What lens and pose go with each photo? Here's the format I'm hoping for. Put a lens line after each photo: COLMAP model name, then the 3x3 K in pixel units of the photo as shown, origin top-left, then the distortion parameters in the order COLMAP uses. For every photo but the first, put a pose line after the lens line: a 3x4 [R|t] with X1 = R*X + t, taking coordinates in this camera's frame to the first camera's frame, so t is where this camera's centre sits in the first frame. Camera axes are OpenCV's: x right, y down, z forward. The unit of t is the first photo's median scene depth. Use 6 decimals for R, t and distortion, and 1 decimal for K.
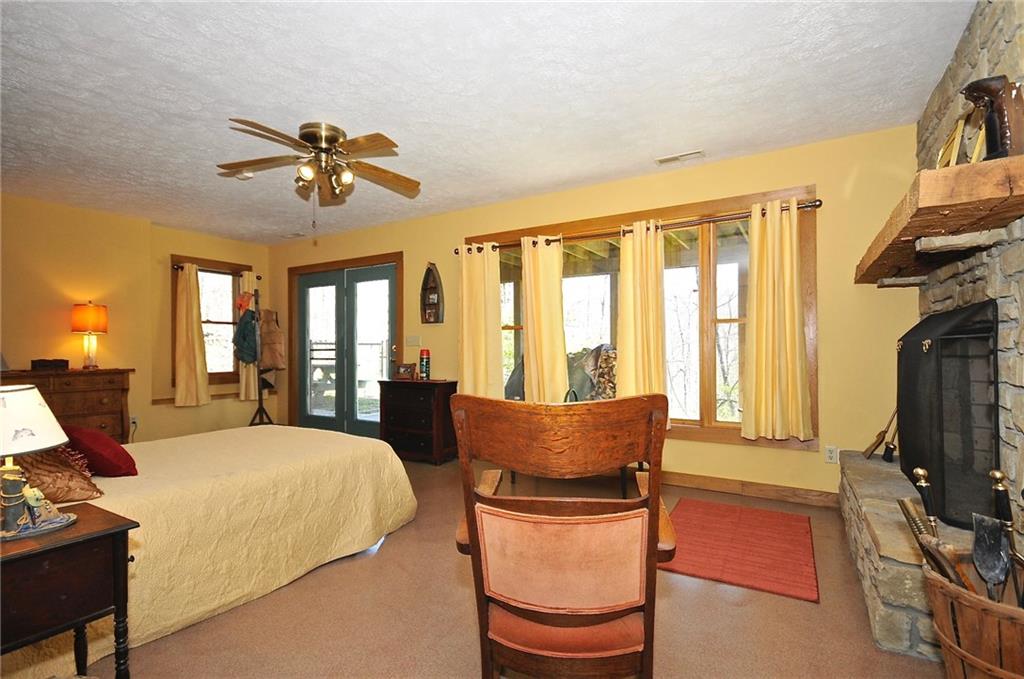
lens RADIAL K [[485.4, 0, 514.3], [0, 485.4, 349.5], [0, 0, 1]] dist [-0.000295, -0.000075]
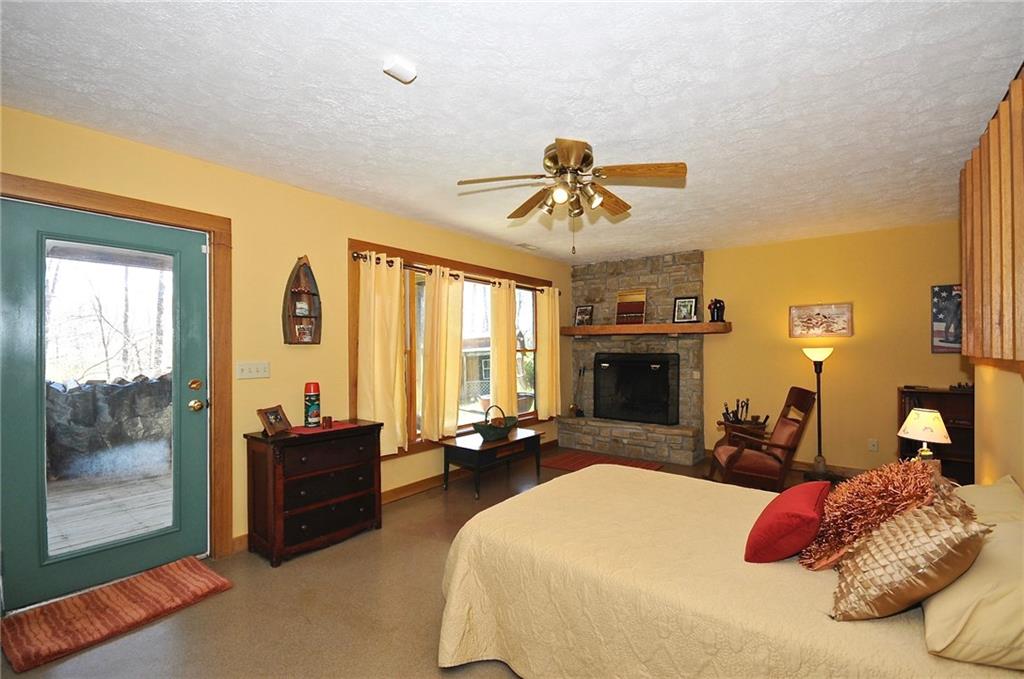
lens RADIAL K [[450.9, 0, 513.5], [0, 450.9, 348.8], [0, 0, 1]] dist [-0.001143, -0.000272]
pose [[0.122051, 0.005352, 0.992509, -0.797774], [-0.000924, 0.999986, -0.005278, -0.045966], [-0.992523, -0.000273, 0.122055, 0.644914]]
